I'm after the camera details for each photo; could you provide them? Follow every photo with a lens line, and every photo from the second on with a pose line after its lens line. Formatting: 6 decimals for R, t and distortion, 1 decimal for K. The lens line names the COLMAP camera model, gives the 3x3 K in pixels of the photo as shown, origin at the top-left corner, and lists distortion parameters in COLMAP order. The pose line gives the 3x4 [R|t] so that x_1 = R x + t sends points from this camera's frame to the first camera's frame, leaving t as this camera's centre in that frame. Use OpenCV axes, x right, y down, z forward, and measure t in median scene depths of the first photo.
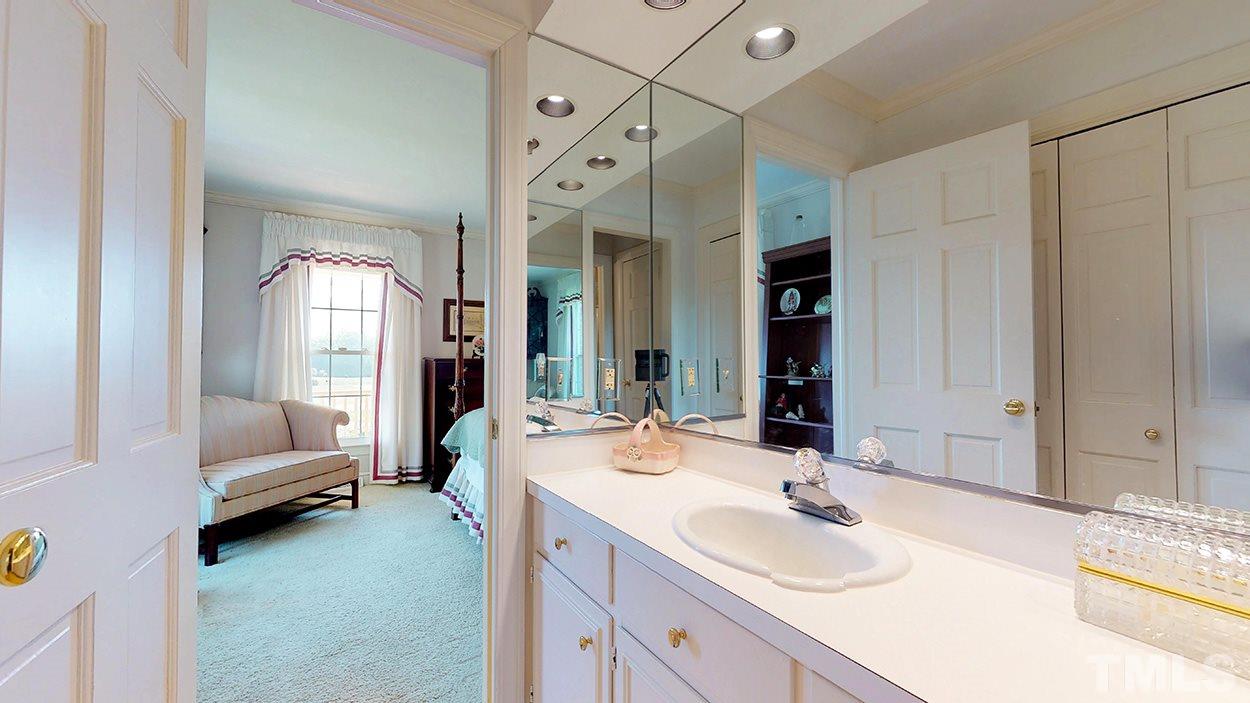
lens RADIAL K [[472.2, 0, 625.0], [0, 472.2, 351.5], [0, 0, 1]] dist [-0.010249, 0.000028]
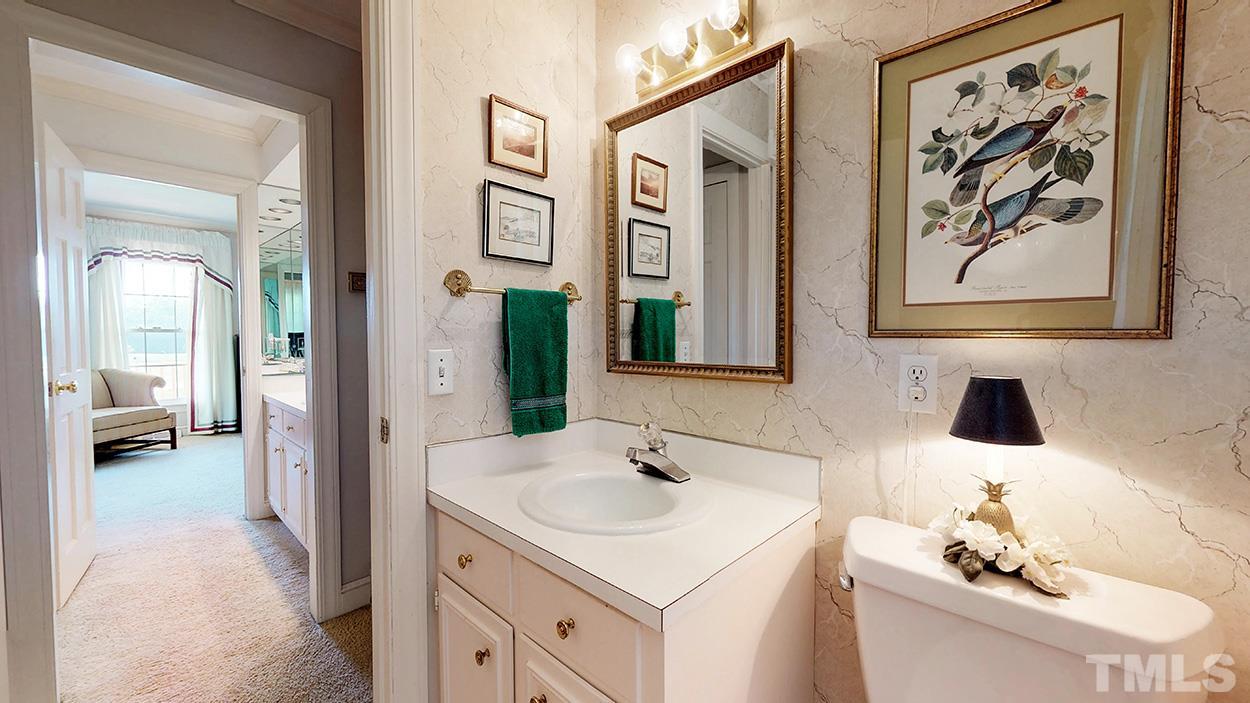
lens RADIAL K [[486.5, 0, 627.5], [0, 486.5, 357.4], [0, 0, 1]] dist [0.009126, -0.000100]
pose [[0.973813, -0.005655, 0.227279, 0.310780], [-0.005887, 0.998728, 0.050070, 0.000836], [-0.227273, -0.050097, 0.972542, -0.539369]]
